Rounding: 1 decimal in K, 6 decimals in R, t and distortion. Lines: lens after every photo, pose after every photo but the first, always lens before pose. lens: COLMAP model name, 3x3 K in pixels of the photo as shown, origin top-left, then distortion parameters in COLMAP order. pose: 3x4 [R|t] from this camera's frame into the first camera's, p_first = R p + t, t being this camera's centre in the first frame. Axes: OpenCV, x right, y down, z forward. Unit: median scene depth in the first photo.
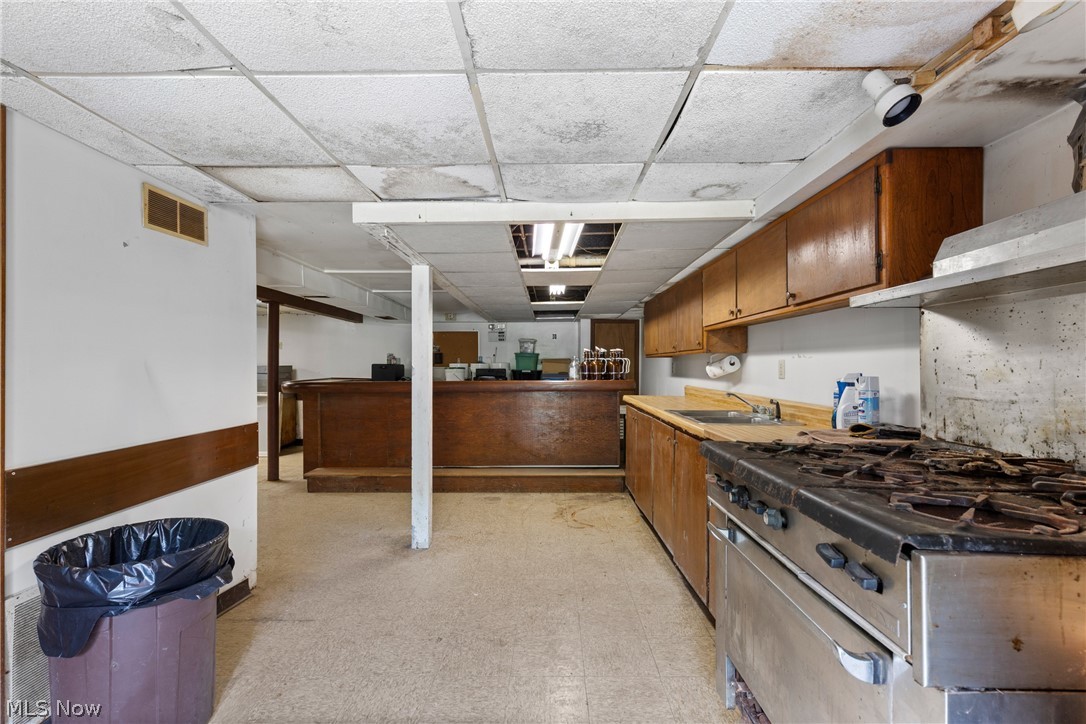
lens RADIAL K [[489.6, 0, 546.8], [0, 489.6, 364.0], [0, 0, 1]] dist [0.010625, -0.000678]
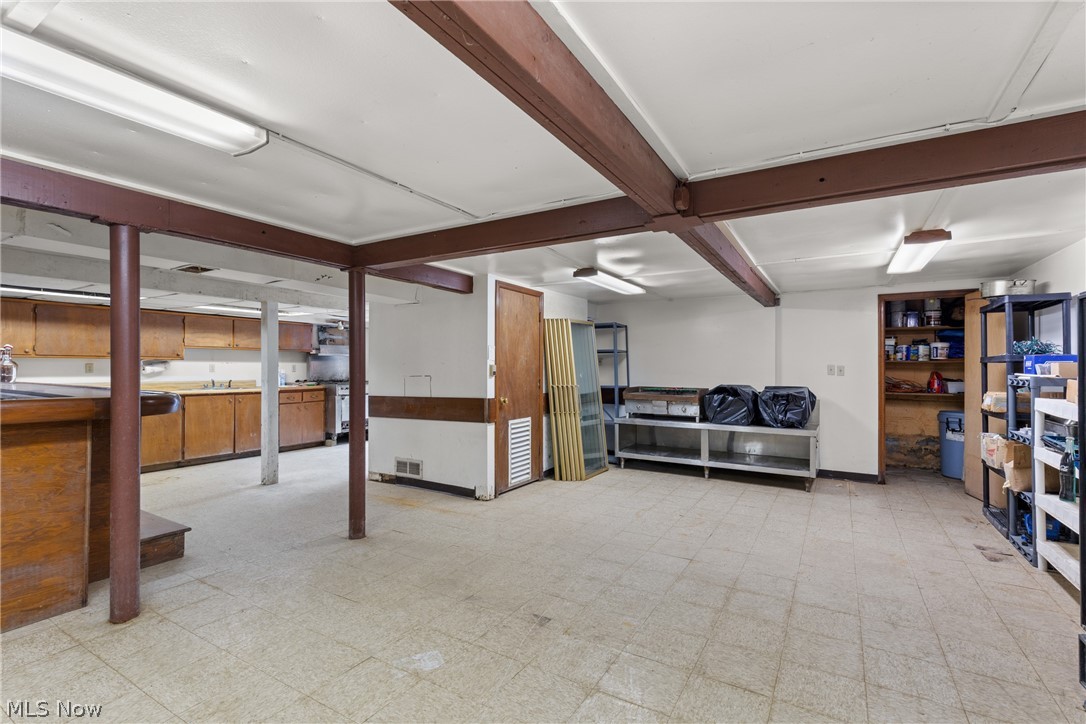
lens RADIAL K [[489.6, 0, 578.0], [0, 489.6, 368.0], [0, 0, 1]] dist [0.010625, -0.000678]
pose [[-0.887456, -0.005046, 0.460865, -1.274151], [-0.006396, 0.999979, -0.001368, 0.001454], [-0.460848, -0.004162, -0.887469, 1.343133]]
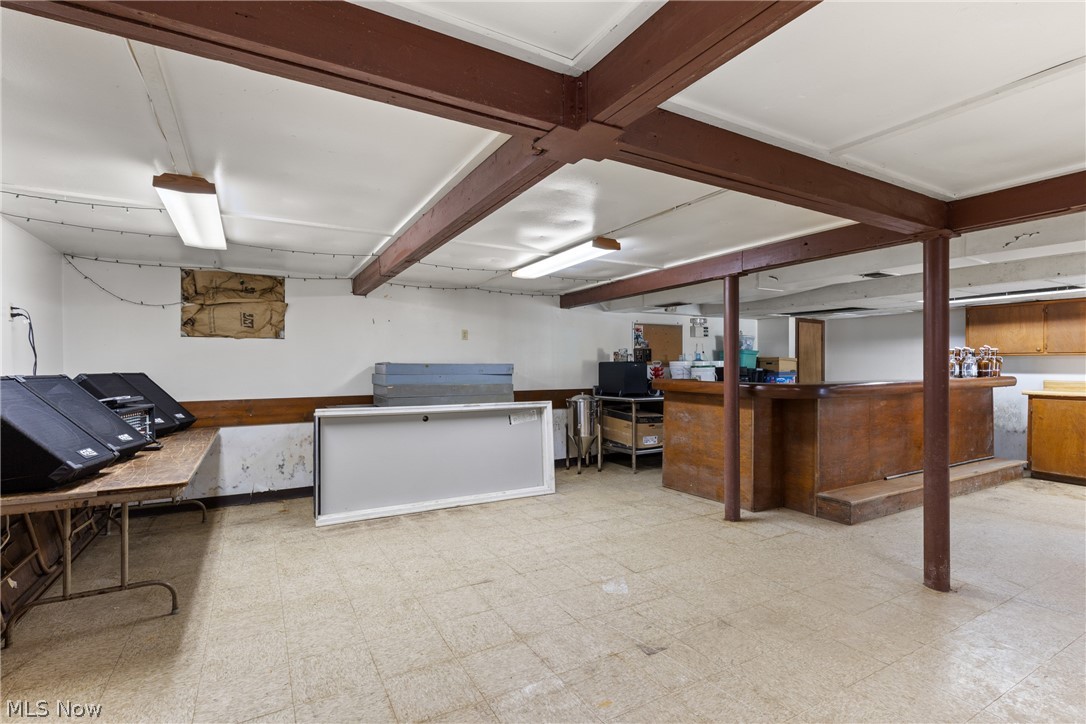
lens RADIAL K [[489.6, 0, 521.5], [0, 489.6, 365.6], [0, 0, 1]] dist [0.010625, -0.000678]
pose [[0.867894, -0.003676, 0.496737, -1.331763], [-0.000009, 0.999973, 0.007416, -0.000164], [-0.496750, -0.006441, 0.867870, 0.576010]]
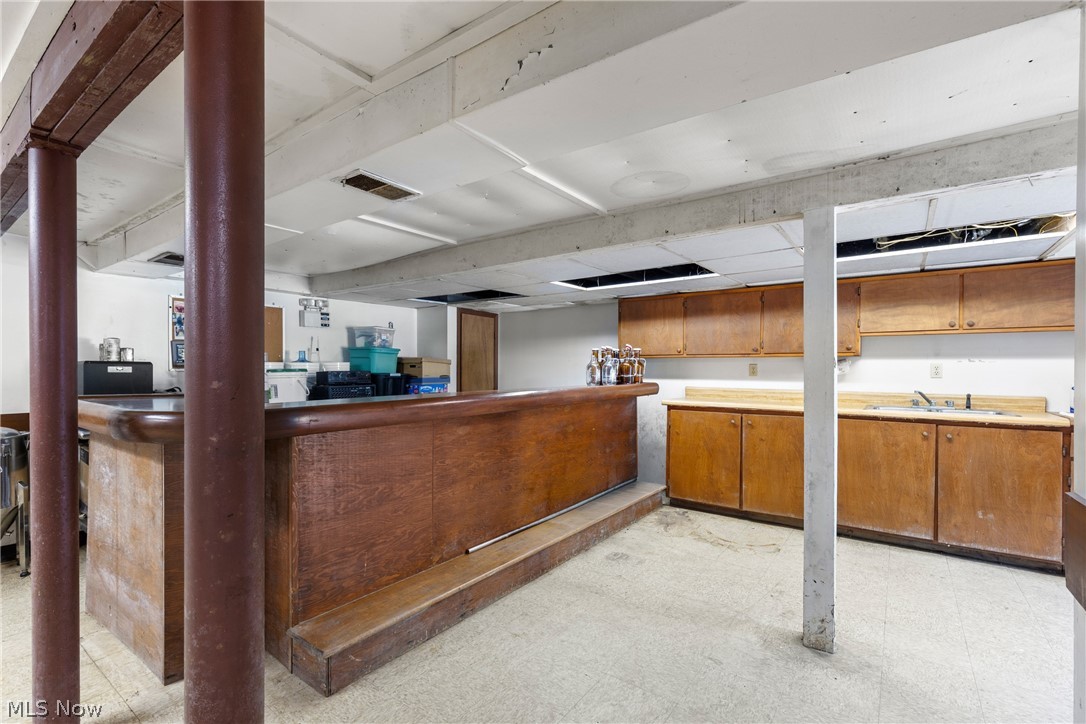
lens RADIAL K [[489.6, 0, 525.9], [0, 489.6, 372.4], [0, 0, 1]] dist [0.010625, -0.000678]
pose [[0.589672, -0.006694, 0.807615, -0.701845], [-0.004705, 0.999920, 0.011723, 0.003519], [-0.807629, -0.010713, 0.589594, 0.649246]]
